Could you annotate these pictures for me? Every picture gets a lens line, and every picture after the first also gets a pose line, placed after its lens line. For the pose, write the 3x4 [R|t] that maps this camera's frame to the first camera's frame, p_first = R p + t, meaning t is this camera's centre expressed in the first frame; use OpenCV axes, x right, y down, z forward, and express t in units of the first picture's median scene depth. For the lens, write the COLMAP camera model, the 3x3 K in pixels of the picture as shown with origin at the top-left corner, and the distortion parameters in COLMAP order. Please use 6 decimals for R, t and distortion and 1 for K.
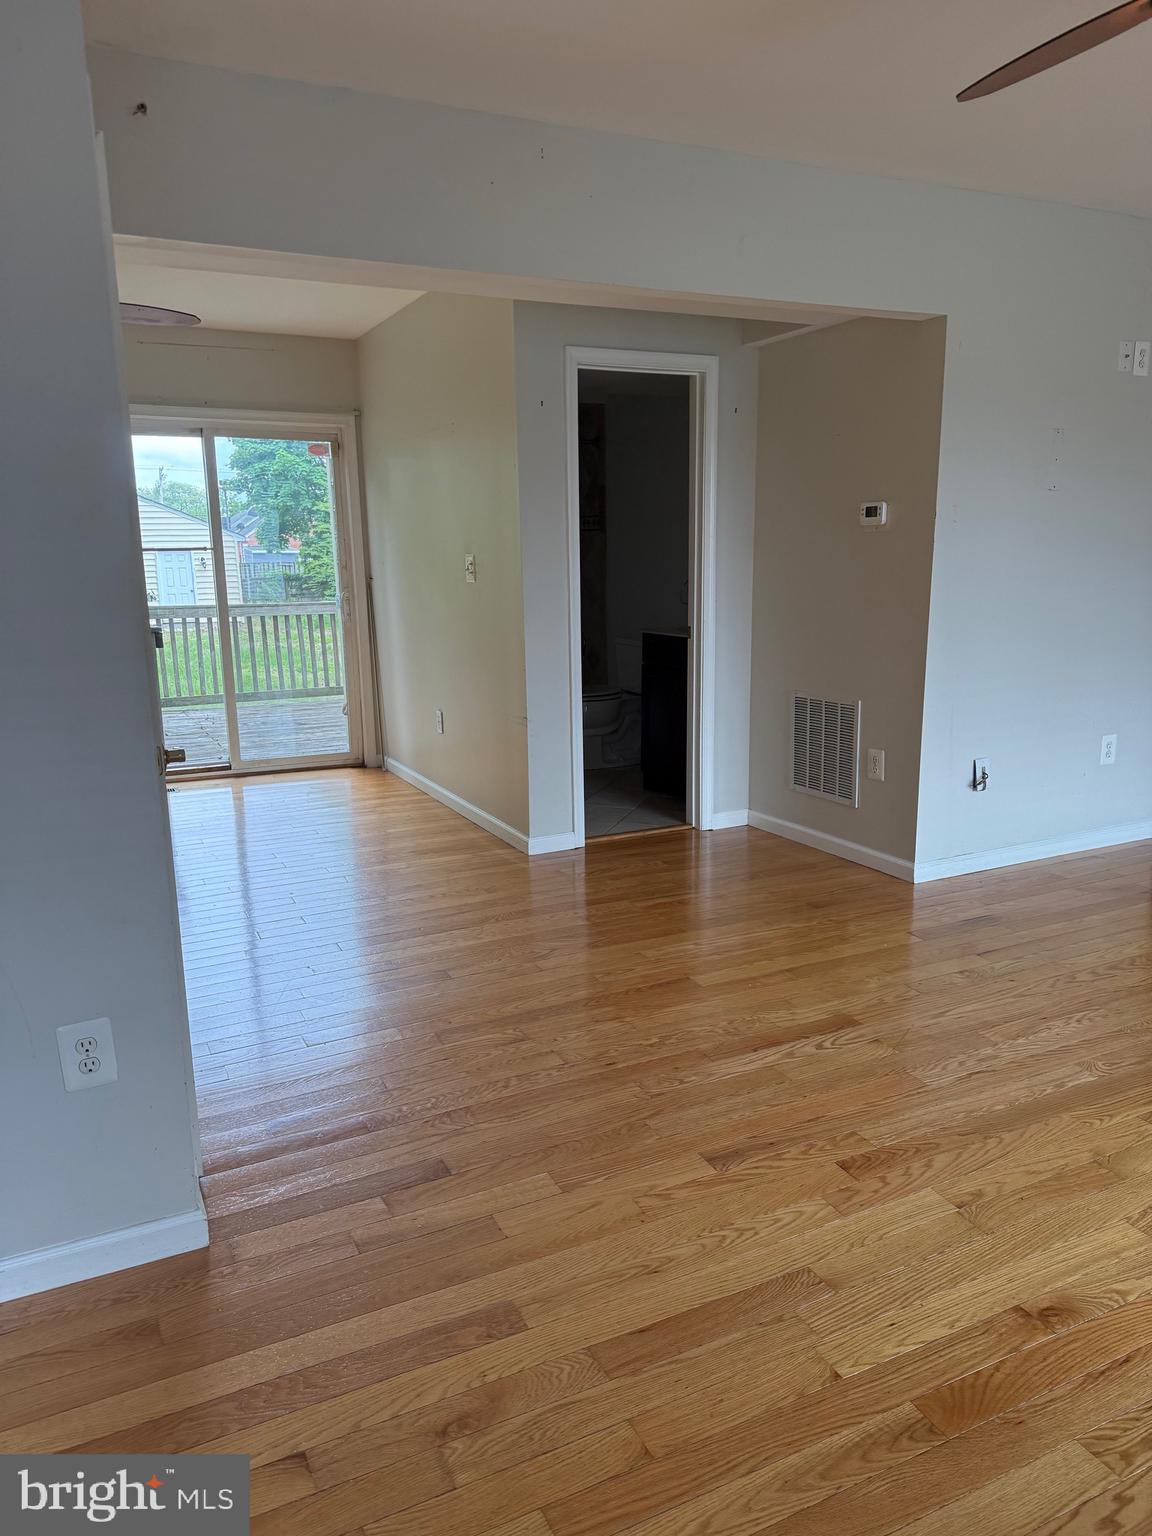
lens RADIAL K [[1088.6, 0, 569.6], [0, 1088.6, 771.6], [0, 0, 1]] dist [0.056968, -0.069460]
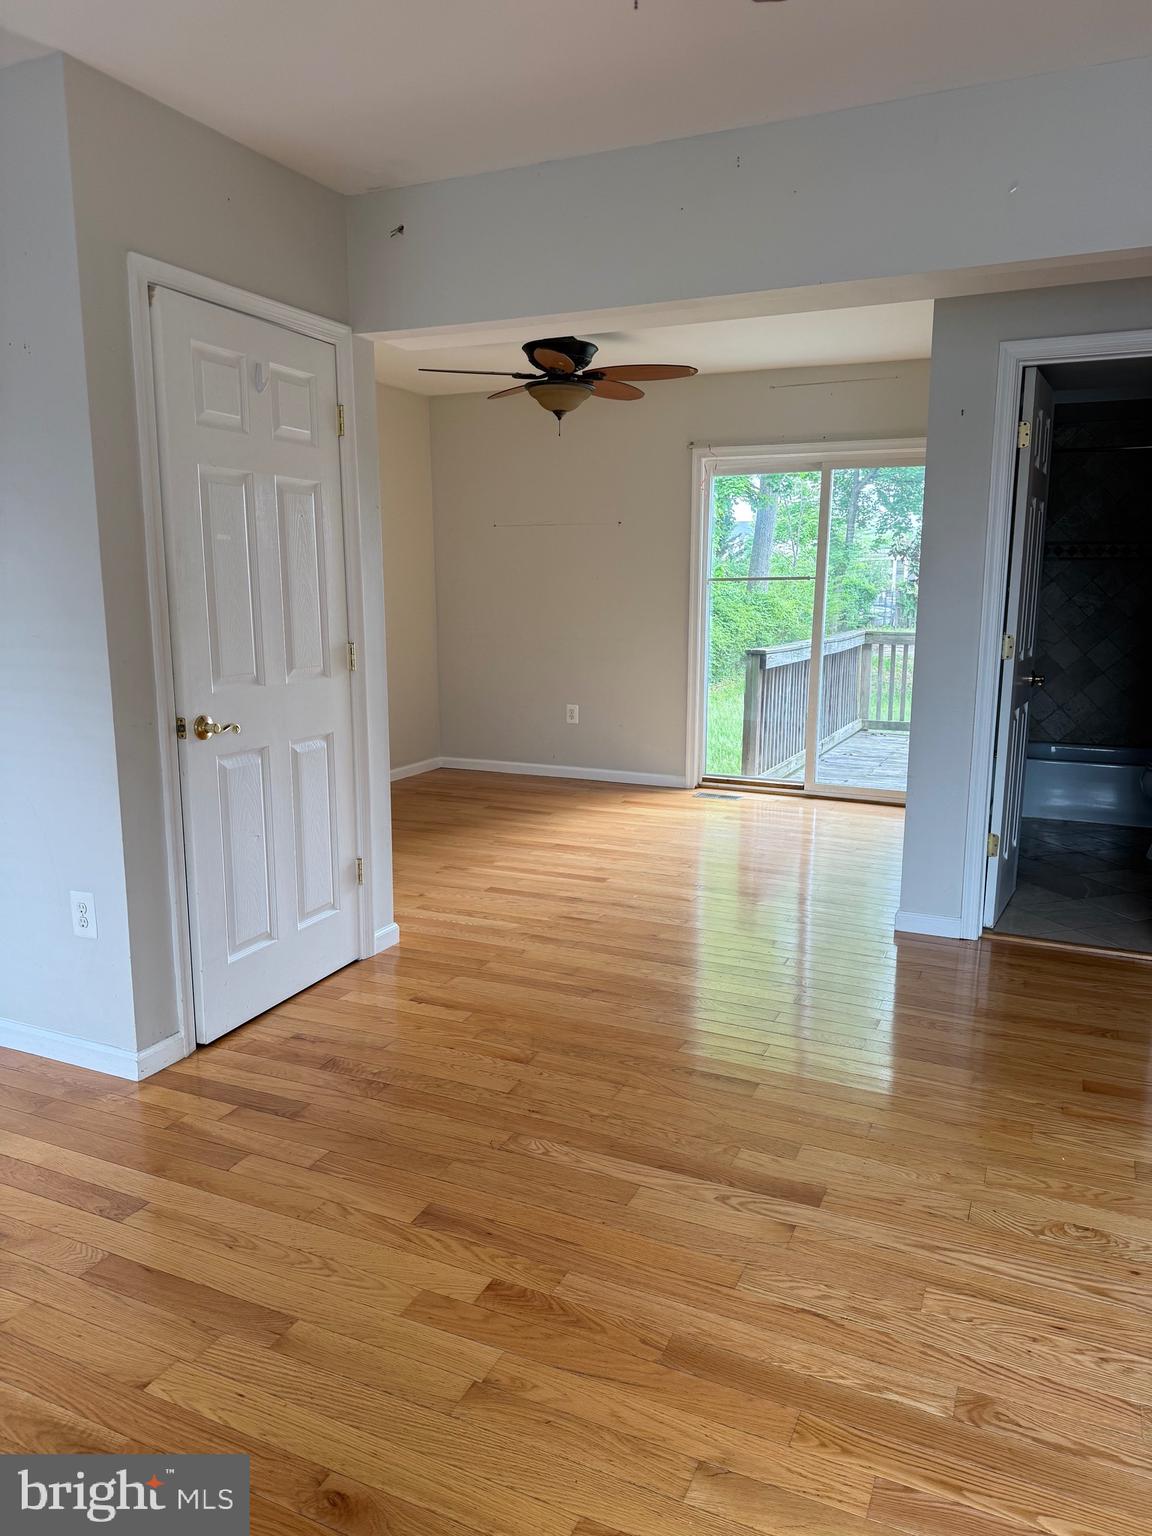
lens RADIAL K [[1088.6, 0, 567.4], [0, 1088.6, 773.4], [0, 0, 1]] dist [0.056968, -0.069460]
pose [[0.624863, 0.152475, -0.765701, 0.728413], [-0.168703, 0.983944, 0.058261, -0.085598], [0.762290, 0.092772, 0.640552, 0.361114]]
